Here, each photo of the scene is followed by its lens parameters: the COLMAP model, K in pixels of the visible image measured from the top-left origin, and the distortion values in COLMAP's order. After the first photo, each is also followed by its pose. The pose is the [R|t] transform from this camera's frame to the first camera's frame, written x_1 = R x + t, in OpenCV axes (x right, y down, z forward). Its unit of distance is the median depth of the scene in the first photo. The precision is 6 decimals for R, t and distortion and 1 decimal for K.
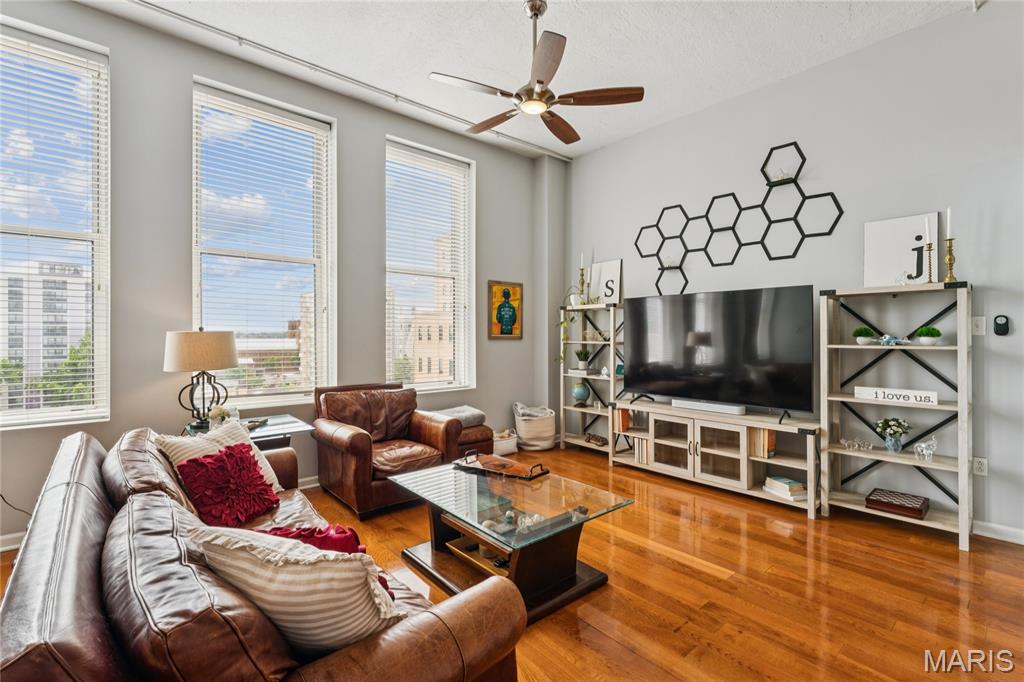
lens RADIAL K [[460.6, 0, 512.3], [0, 460.6, 336.1], [0, 0, 1]] dist [0.000710, -0.001610]
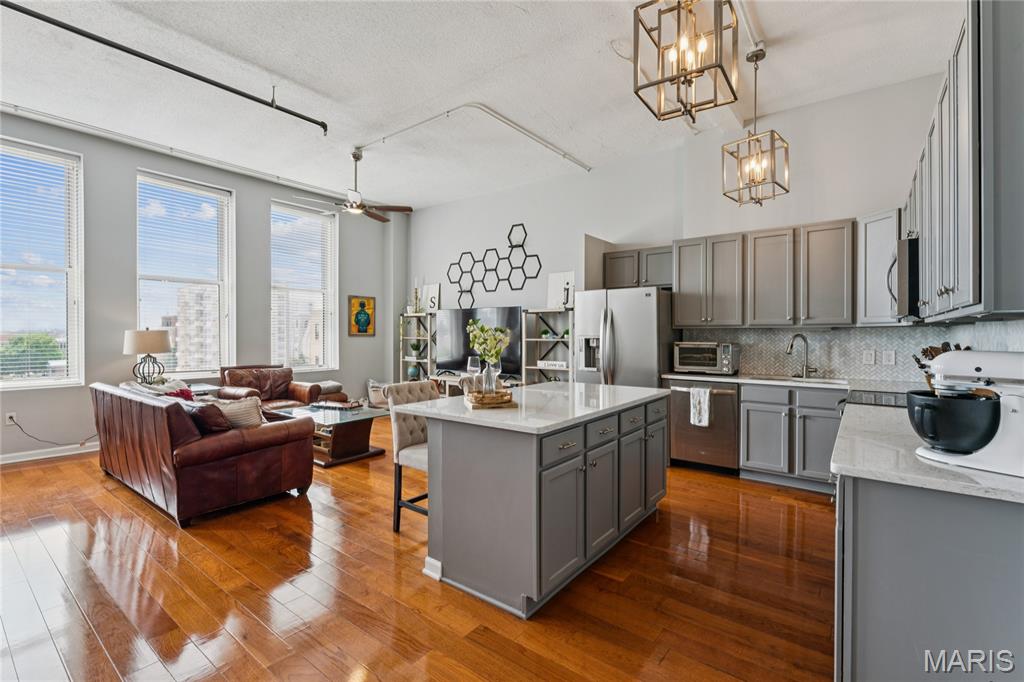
lens RADIAL K [[460.6, 0, 510.4], [0, 460.6, 336.5], [0, 0, 1]] dist [0.000710, -0.001610]
pose [[0.980824, 0.001903, 0.194884, 0.201897], [-0.002658, 0.999990, 0.003614, 0.002363], [-0.194875, -0.004062, 0.980820, -0.639170]]
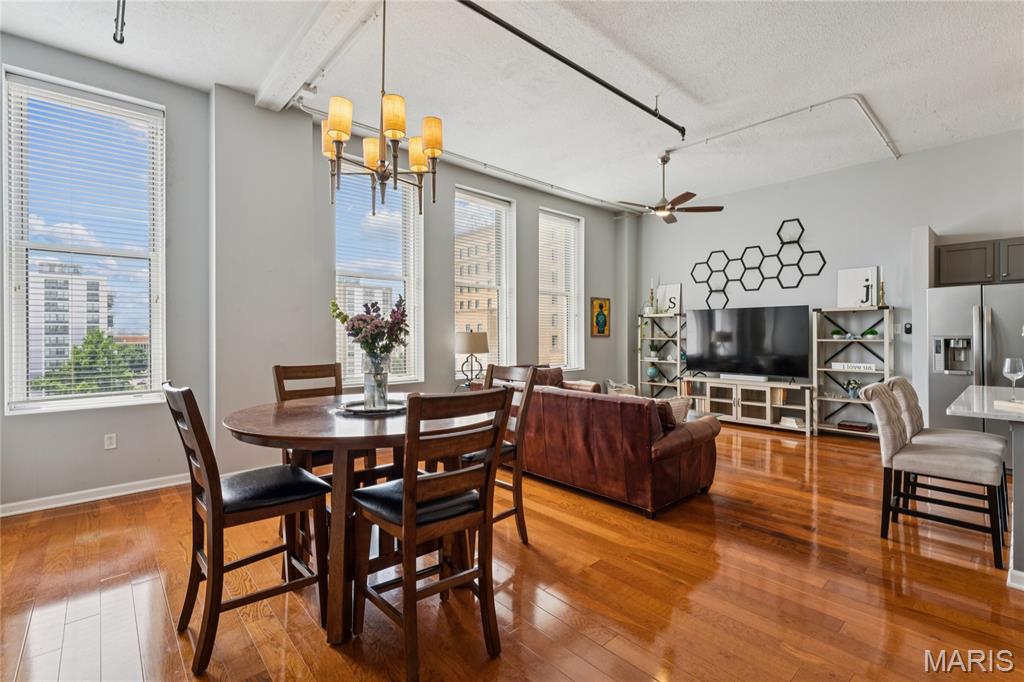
lens RADIAL K [[460.6, 0, 510.2], [0, 460.6, 335.6], [0, 0, 1]] dist [0.000710, -0.001610]
pose [[0.999859, -0.000513, 0.016782, -0.411729], [0.000486, 0.999999, 0.001623, 0.000960], [-0.016783, -0.001614, 0.999858, -0.589247]]
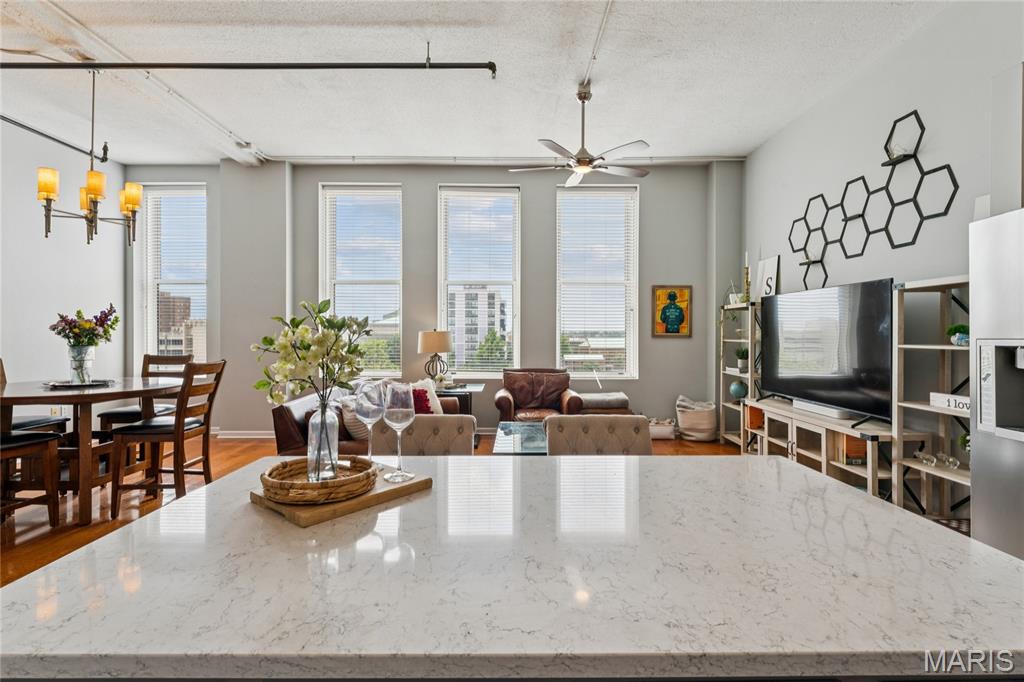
lens RADIAL K [[482.2, 0, 509.5], [0, 482.2, 334.5], [0, 0, 1]] dist [-0.001344, 0.000278]
pose [[0.757100, 0.002209, -0.653295, 0.560339], [-0.002763, 0.999996, 0.000180, 0.001283], [0.653293, 0.001669, 0.757103, -0.162969]]
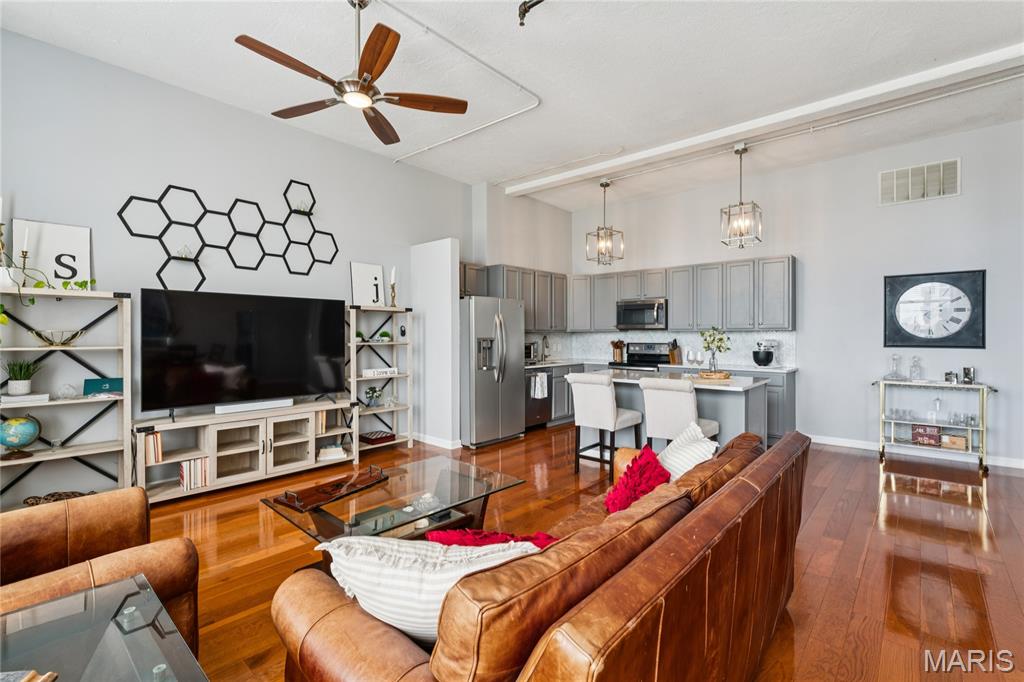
lens RADIAL K [[460.6, 0, 510.2], [0, 460.6, 336.8], [0, 0, 1]] dist [0.000710, -0.001610]
pose [[-0.128669, -0.001534, 0.991686, -0.641425], [0.004004, 0.999990, 0.002066, -0.000742], [-0.991679, 0.004237, -0.128662, 0.544439]]
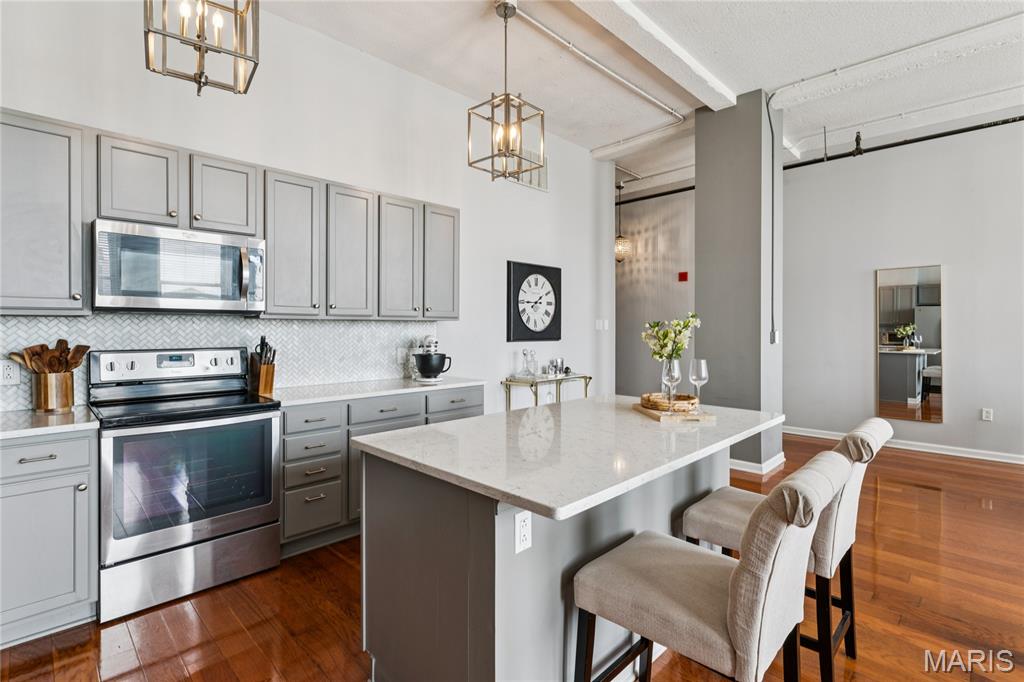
lens RADIAL K [[482.2, 0, 509.3], [0, 482.2, 331.7], [0, 0, 1]] dist [-0.001344, 0.000278]
pose [[-0.997298, 0.000999, -0.073457, 0.523059], [0.000153, 0.999934, 0.011523, -0.003099], [0.073463, 0.011481, -0.997232, 0.519802]]
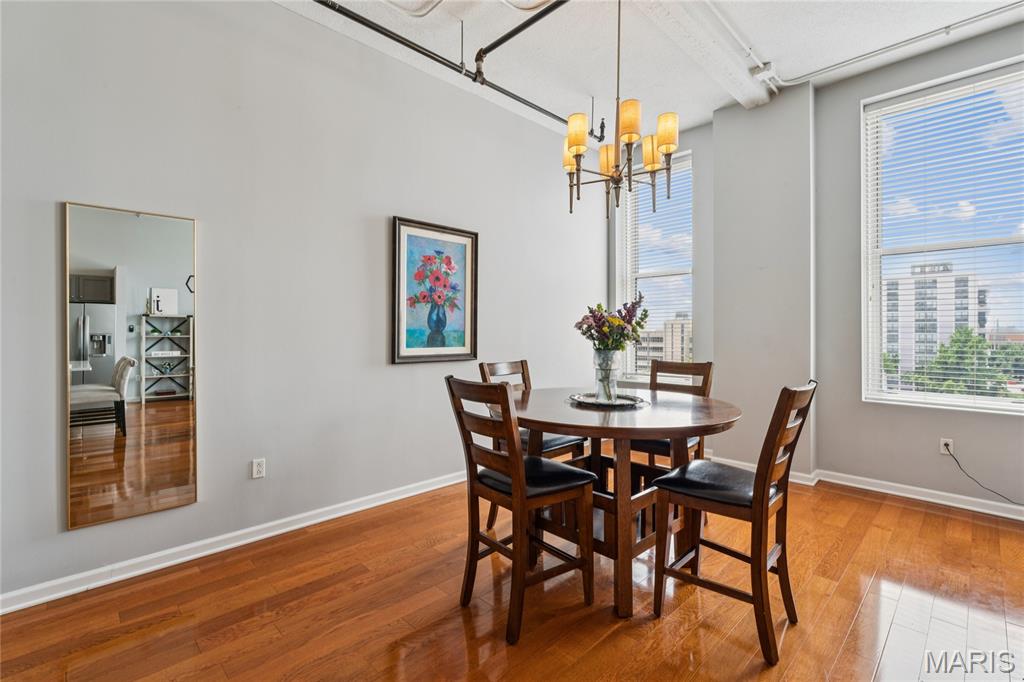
lens RADIAL K [[460.6, 0, 509.5], [0, 460.6, 330.7], [0, 0, 1]] dist [0.000710, -0.001610]
pose [[0.056297, -0.002339, -0.998411, 0.037155], [-0.002597, 0.999994, -0.002490, 0.000018], [0.998411, 0.002733, 0.056291, -0.175789]]
